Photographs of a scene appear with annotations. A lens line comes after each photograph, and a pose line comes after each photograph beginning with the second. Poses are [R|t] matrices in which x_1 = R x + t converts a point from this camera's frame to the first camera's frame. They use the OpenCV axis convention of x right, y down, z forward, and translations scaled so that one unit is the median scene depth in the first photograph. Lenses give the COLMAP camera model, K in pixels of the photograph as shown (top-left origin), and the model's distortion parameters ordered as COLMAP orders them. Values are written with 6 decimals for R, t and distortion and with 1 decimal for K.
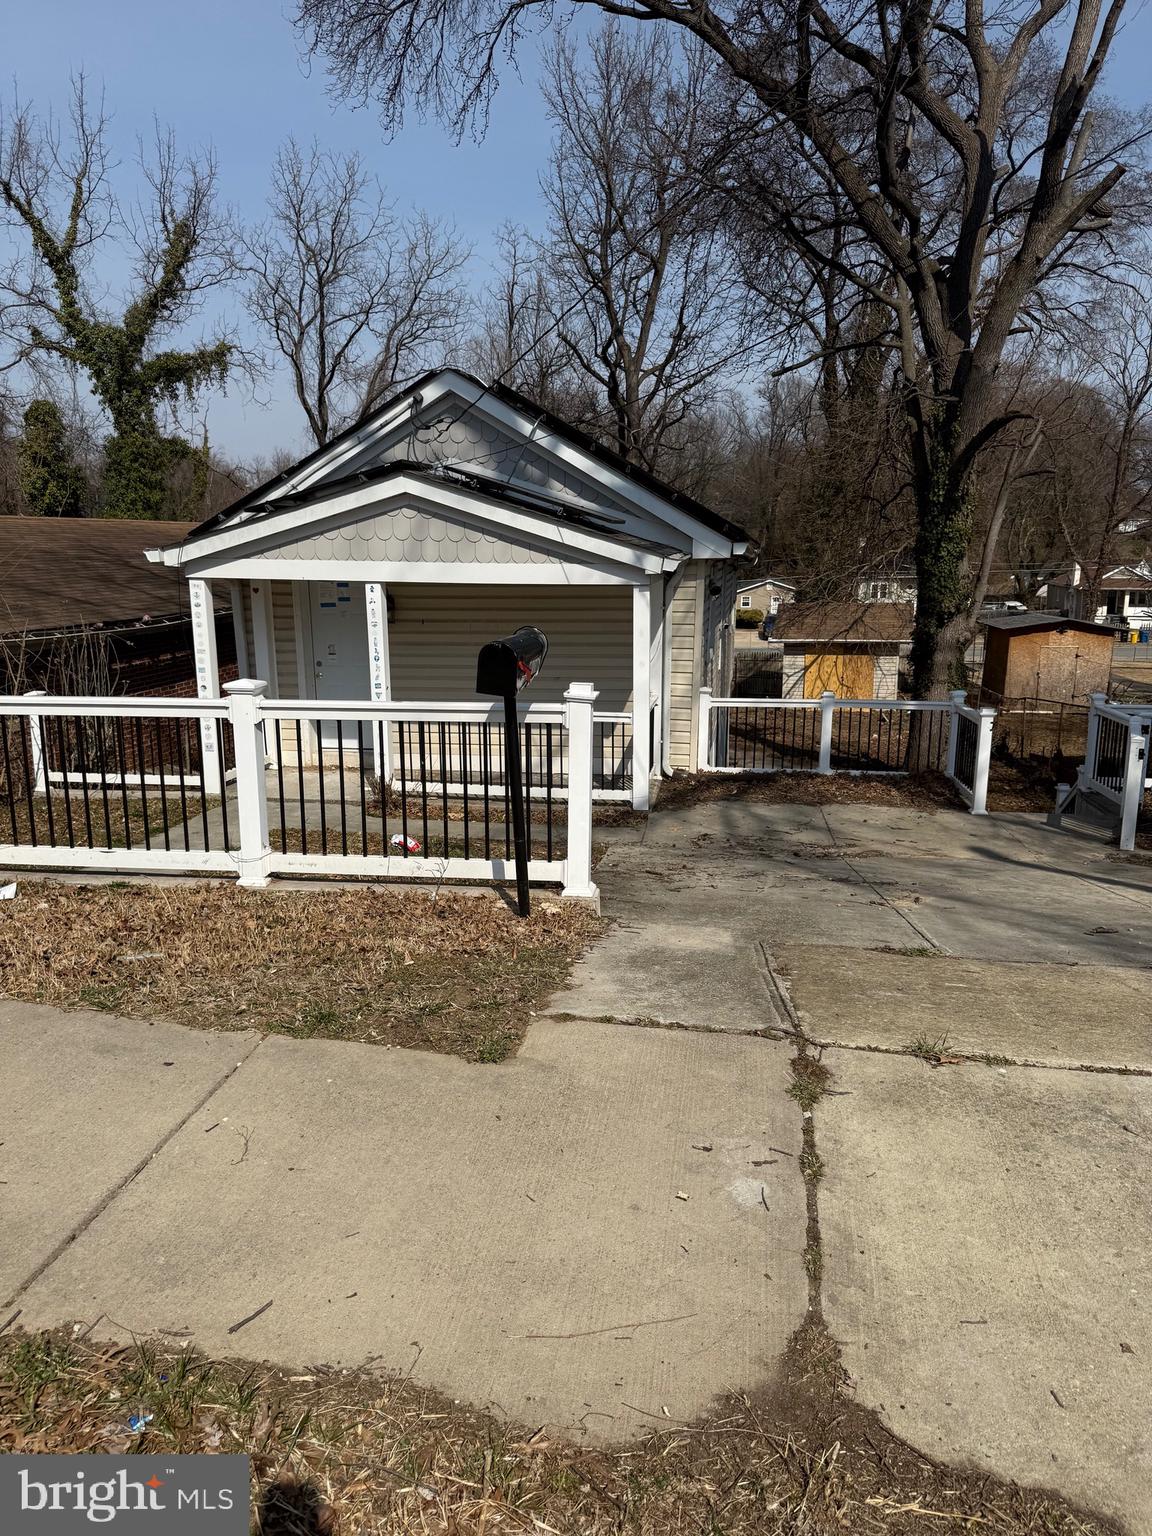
lens RADIAL K [[1080.3, 0, 576.0], [0, 1080.3, 768.0], [0, 0, 1]] dist [0.129025, -0.205855]
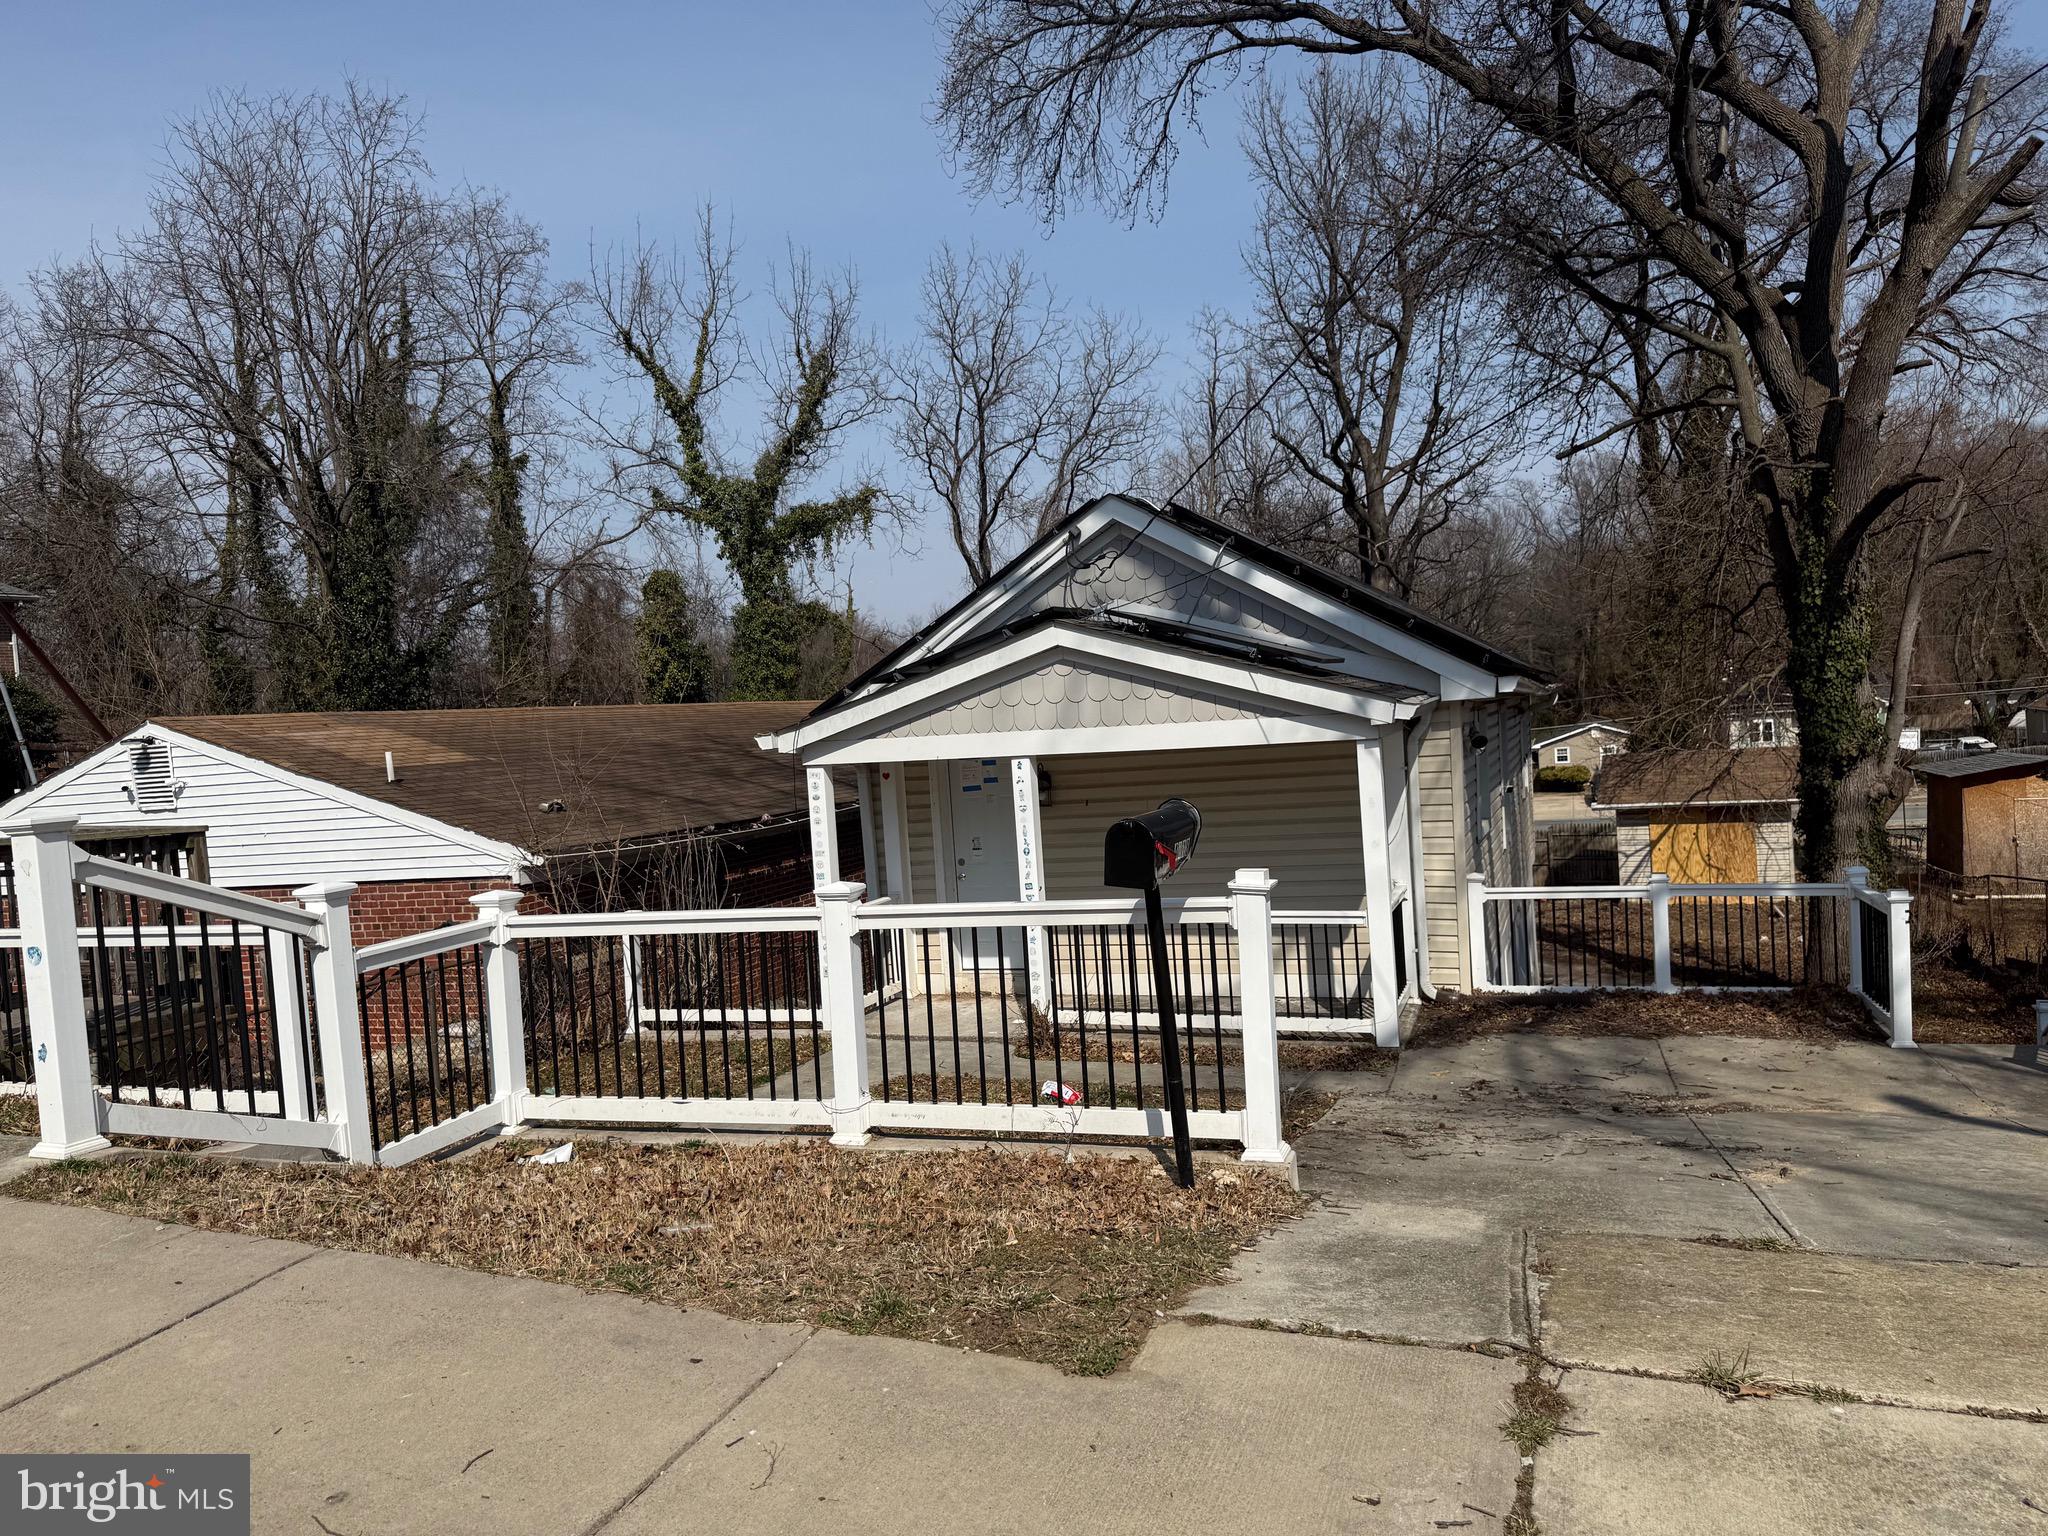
lens RADIAL K [[1440.3, 0, 1030.3], [0, 1440.3, 768.3], [0, 0, 1]] dist [0.129025, -0.205855]
pose [[0.978593, -0.052978, -0.198871, 0.026932], [0.021176, 0.987091, -0.158753, 0.004226], [0.204714, 0.151143, 0.967082, -0.013640]]
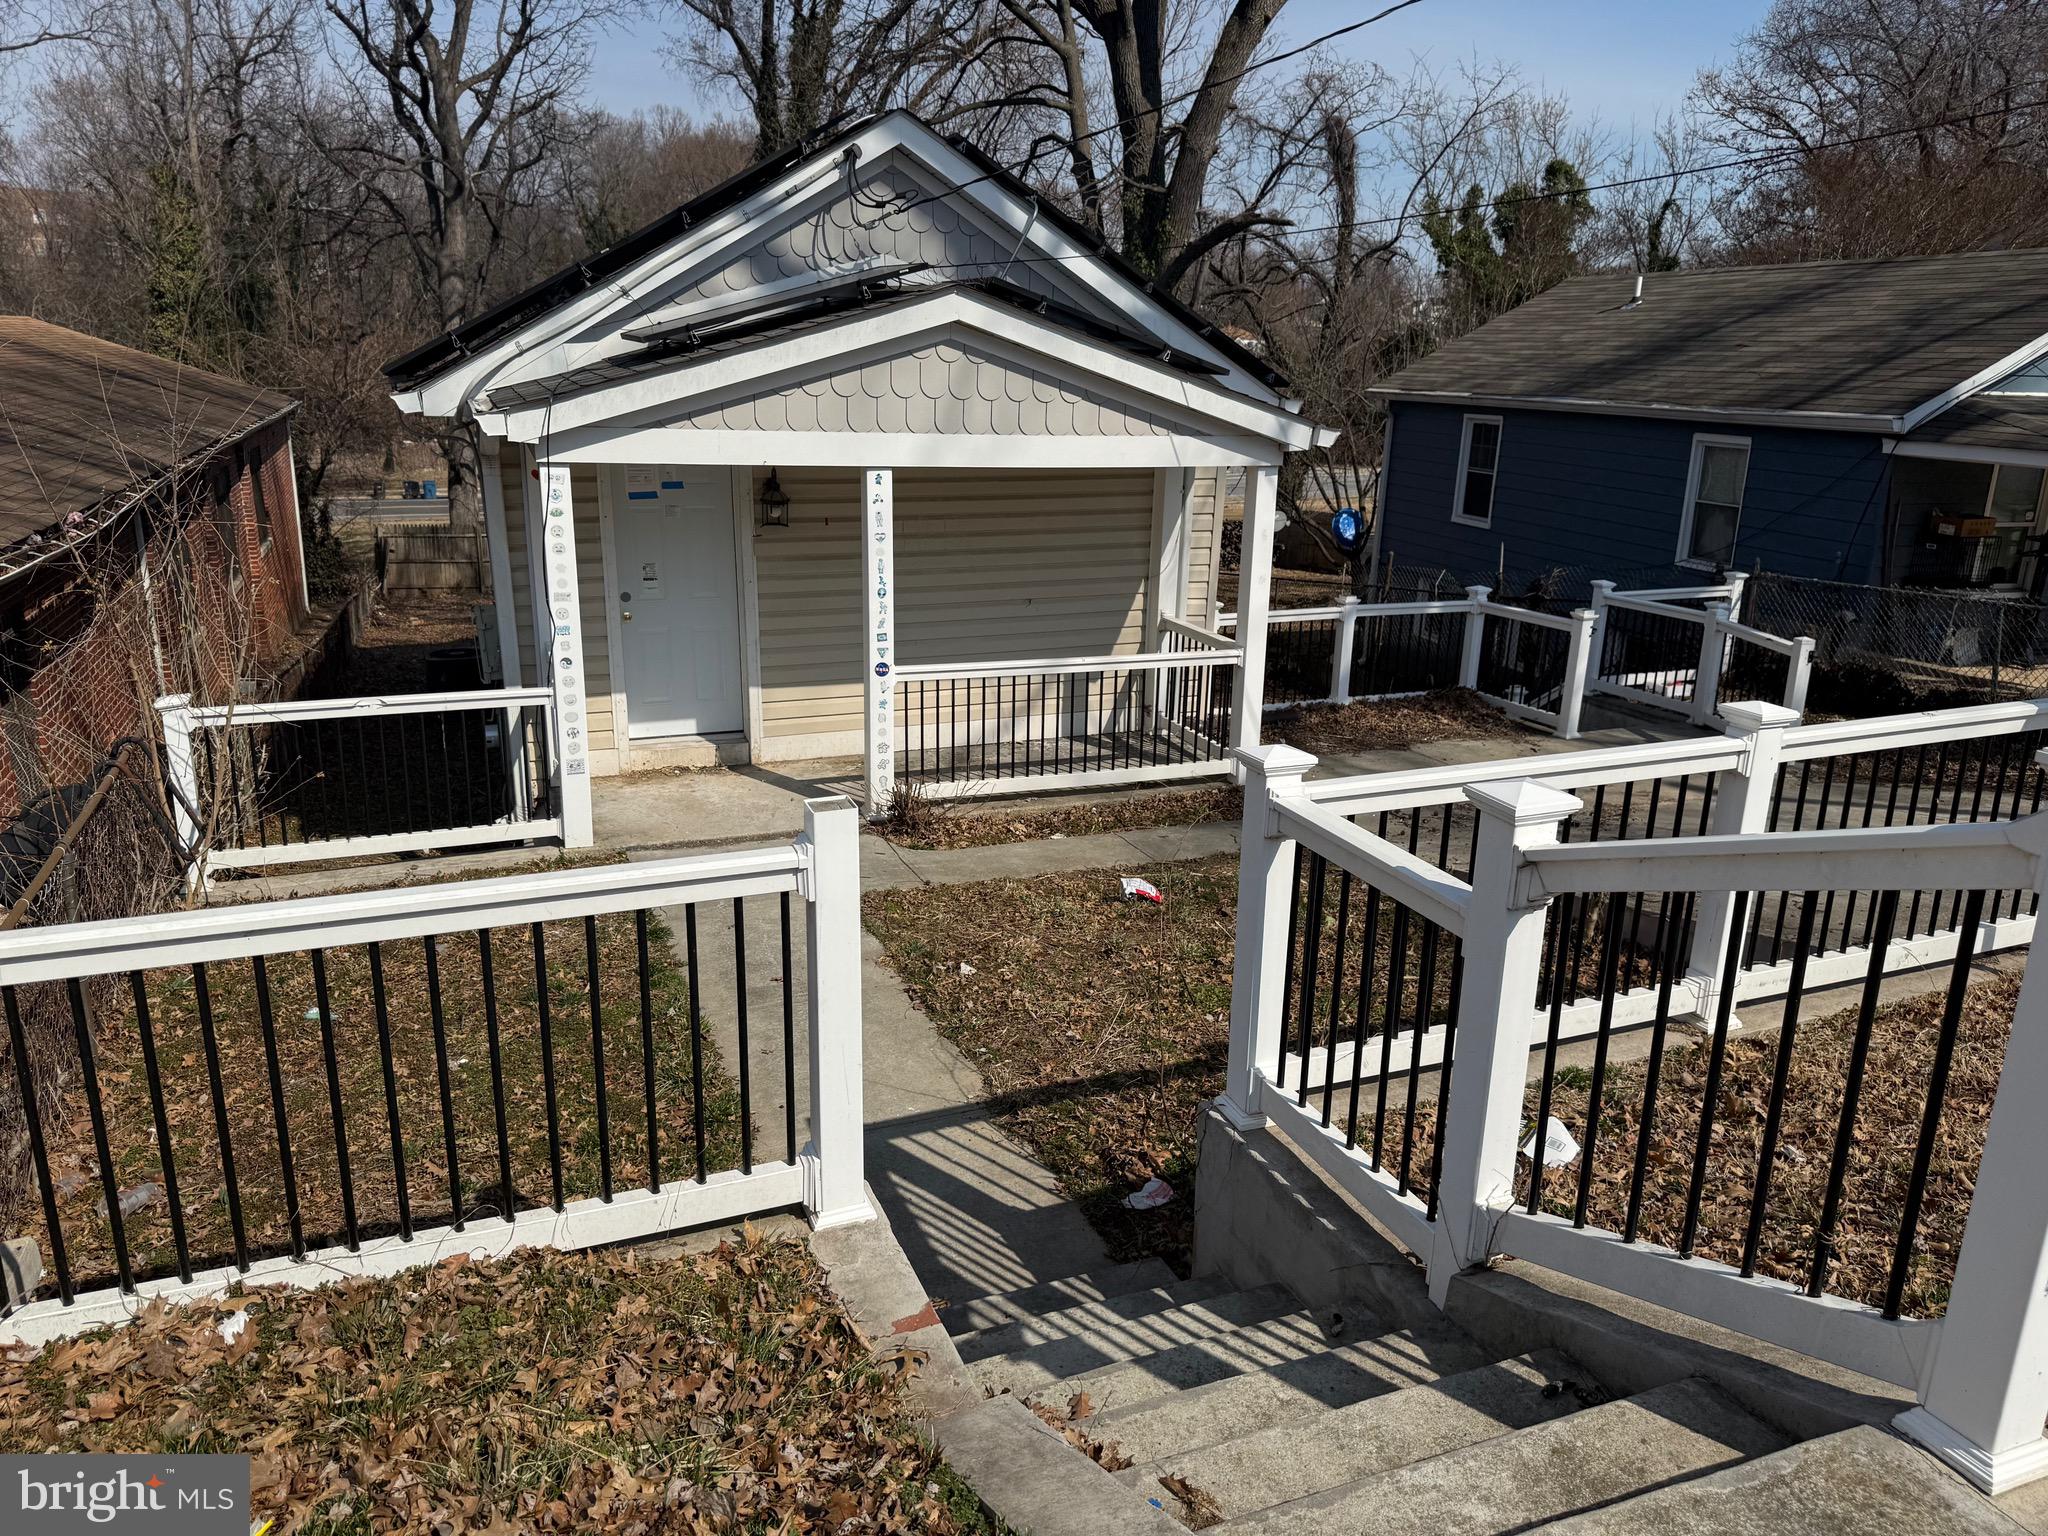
lens RADIAL K [[1423.7, 0, 1023.4], [0, 1423.7, 765.0], [0, 0, 1]] dist [0.123679, -0.194122]
pose [[0.862723, -0.118715, 0.491544, -0.485409], [0.077586, 0.991618, 0.103317, -0.076014], [-0.499689, -0.050998, 0.864702, 0.240968]]
